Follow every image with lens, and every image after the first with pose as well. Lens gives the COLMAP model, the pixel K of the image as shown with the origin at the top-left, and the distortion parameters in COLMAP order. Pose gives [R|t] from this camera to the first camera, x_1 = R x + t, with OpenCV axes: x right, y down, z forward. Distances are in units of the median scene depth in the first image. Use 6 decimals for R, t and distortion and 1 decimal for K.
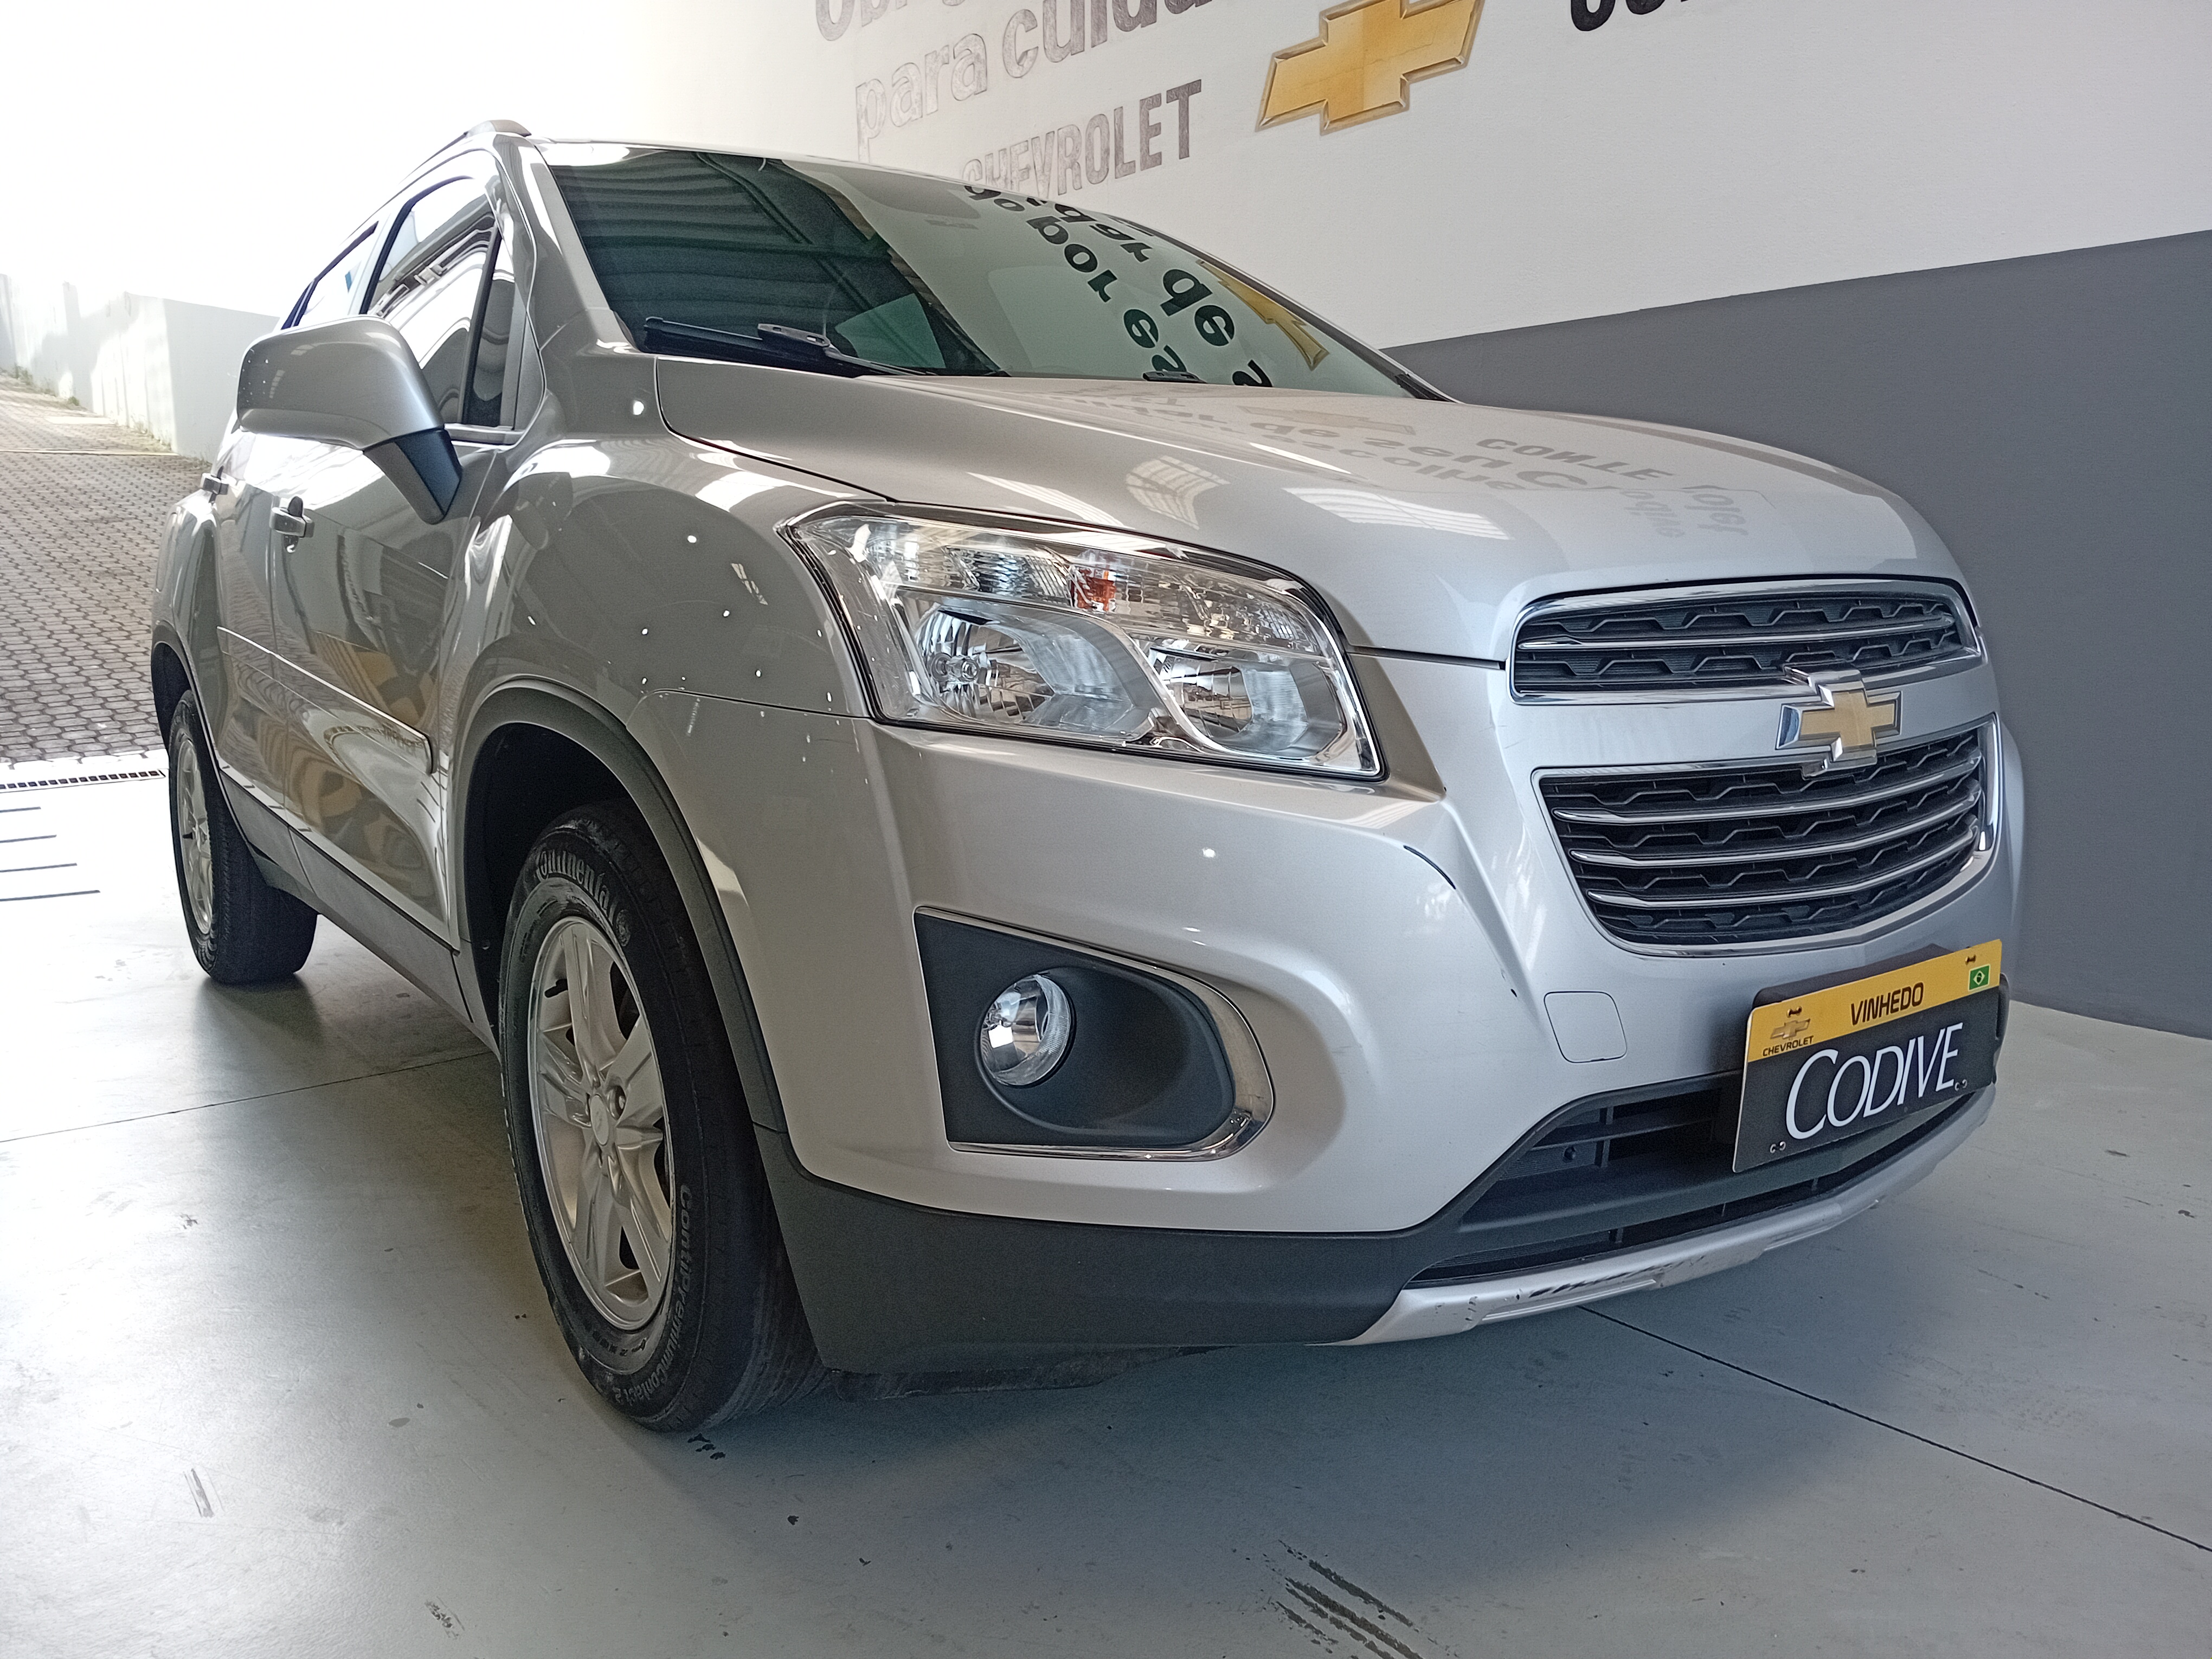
lens RADIAL K [[1719.2, 0, 1074.8], [0, 1719.2, 839.1], [0, 0, 1]] dist [0.102844, -0.241209]
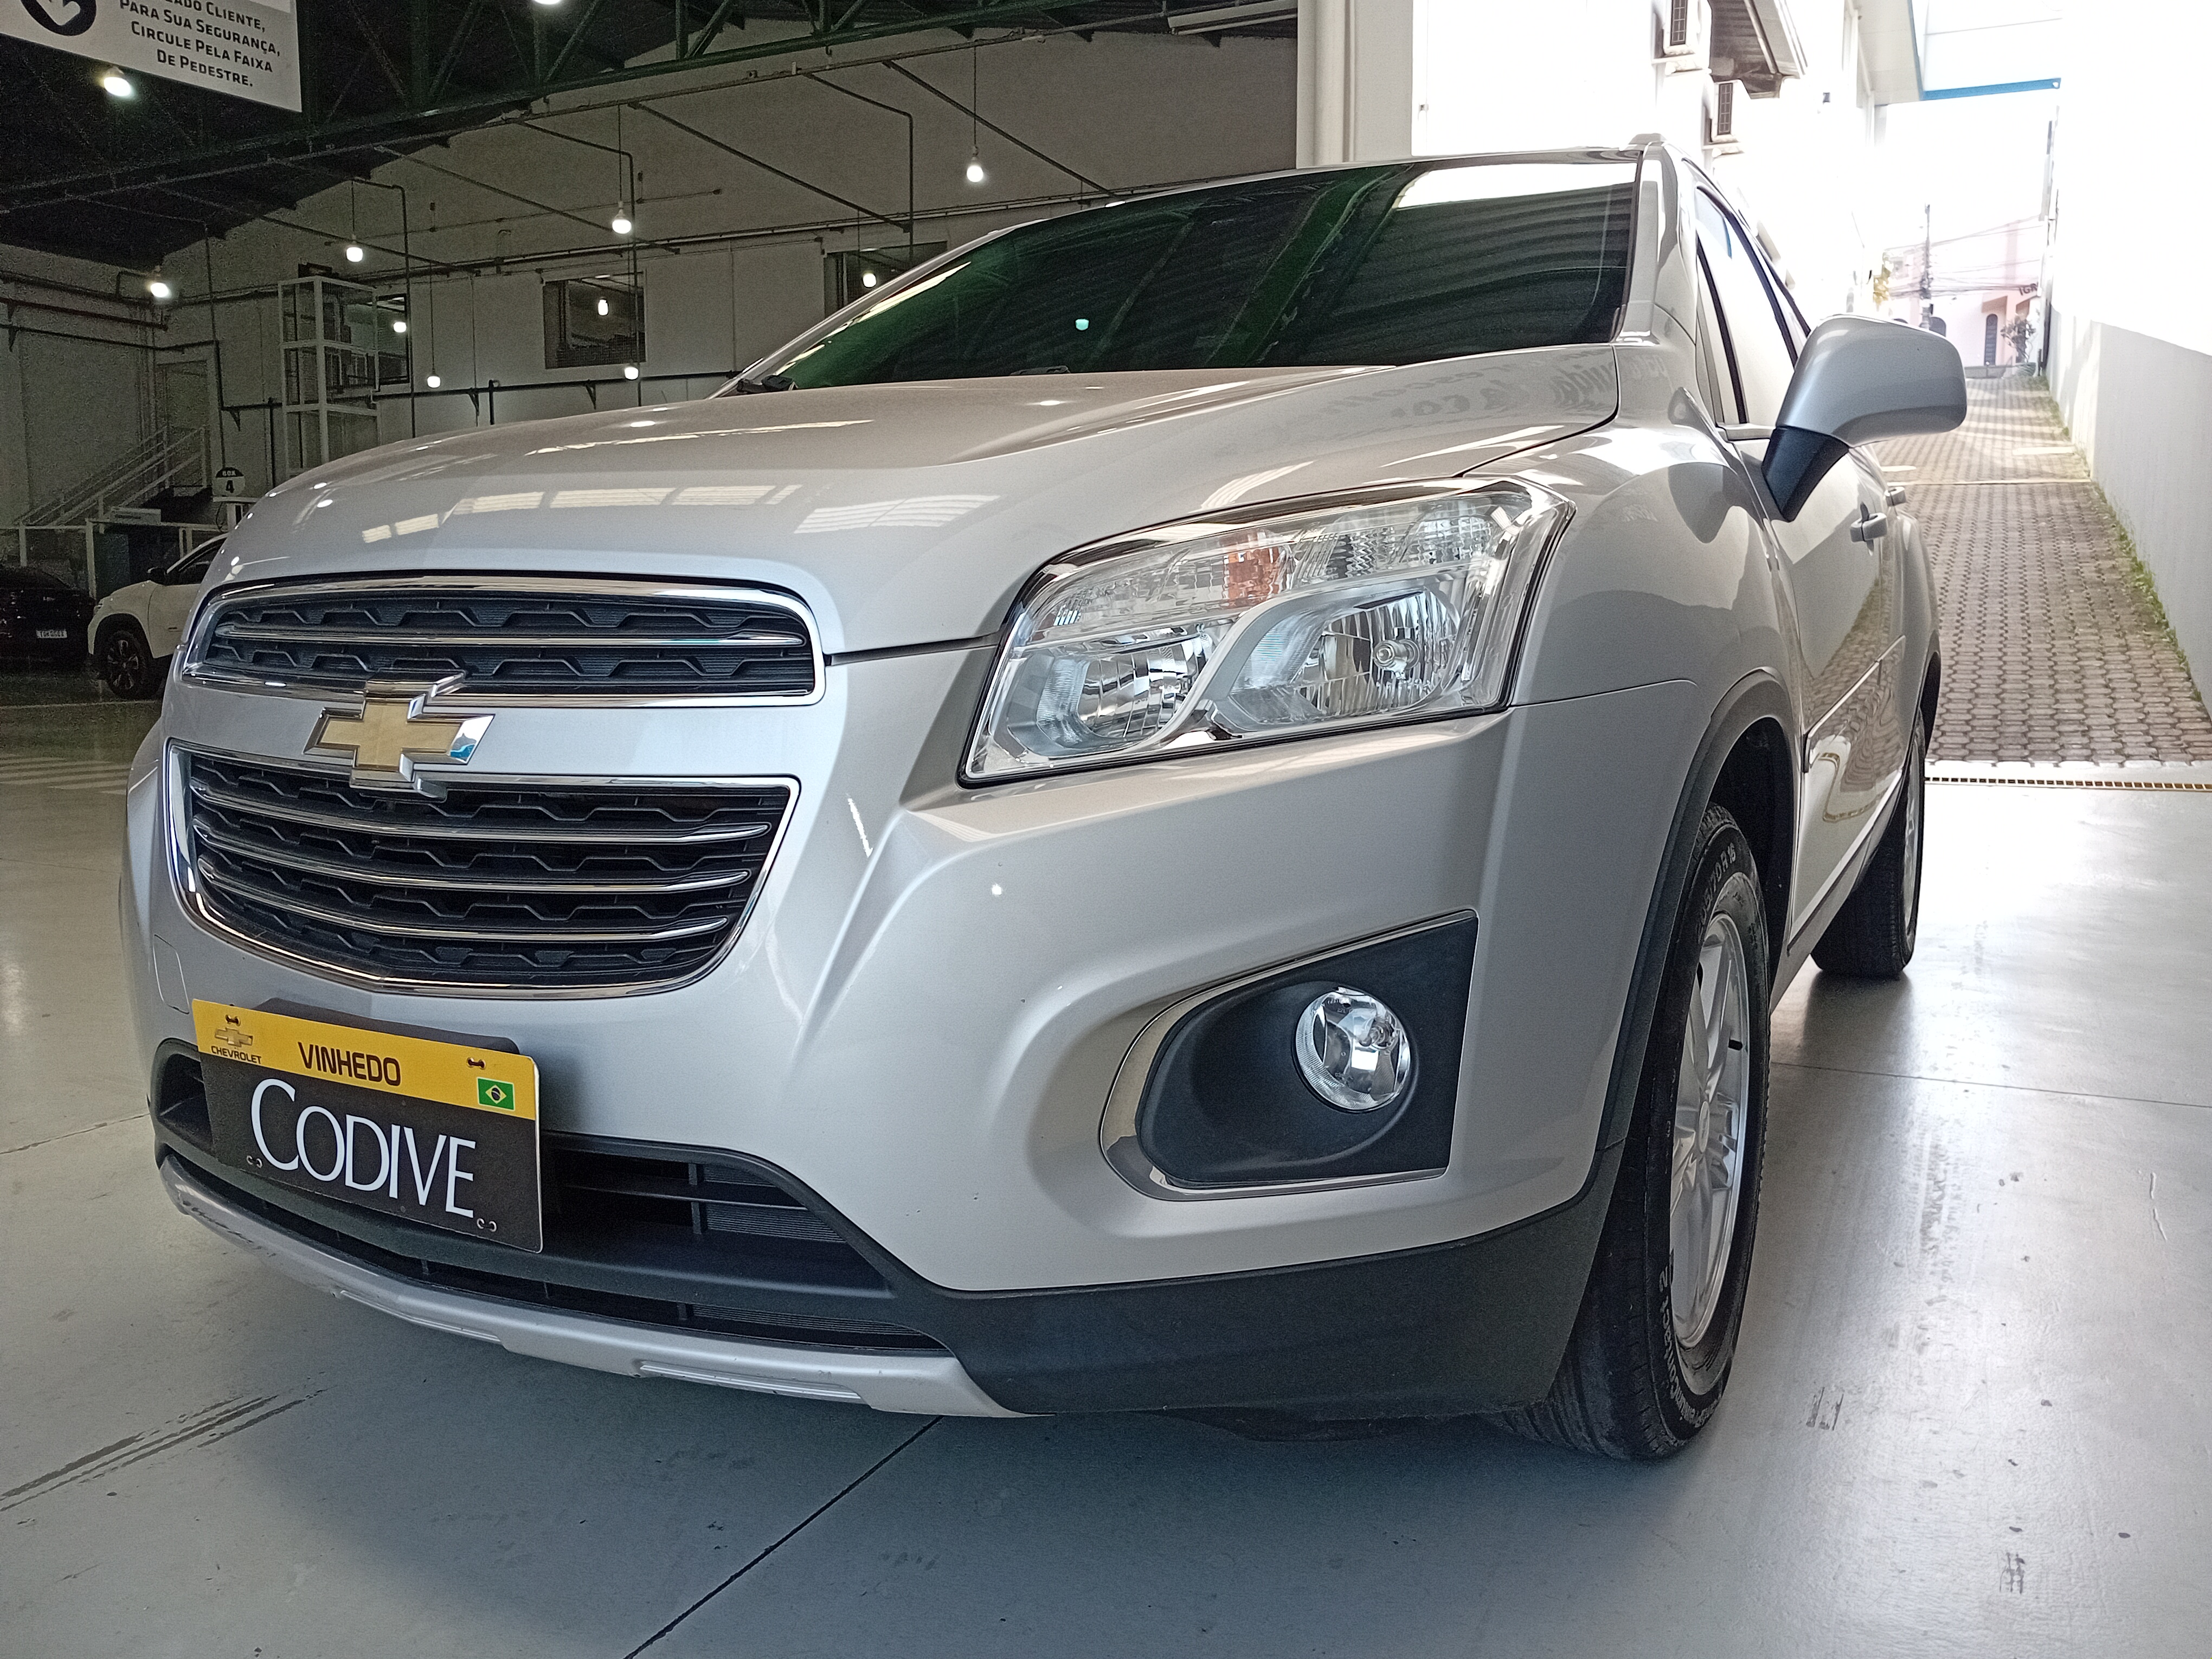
lens RADIAL K [[1719.2, 0, 1074.8], [0, 1719.2, 839.1], [0, 0, 1]] dist [0.102844, -0.241209]
pose [[0.387062, 0.131427, -0.912639, 1.319565], [-0.133431, 0.987355, 0.085597, -0.130216], [0.912348, 0.088643, 0.399704, 0.937190]]
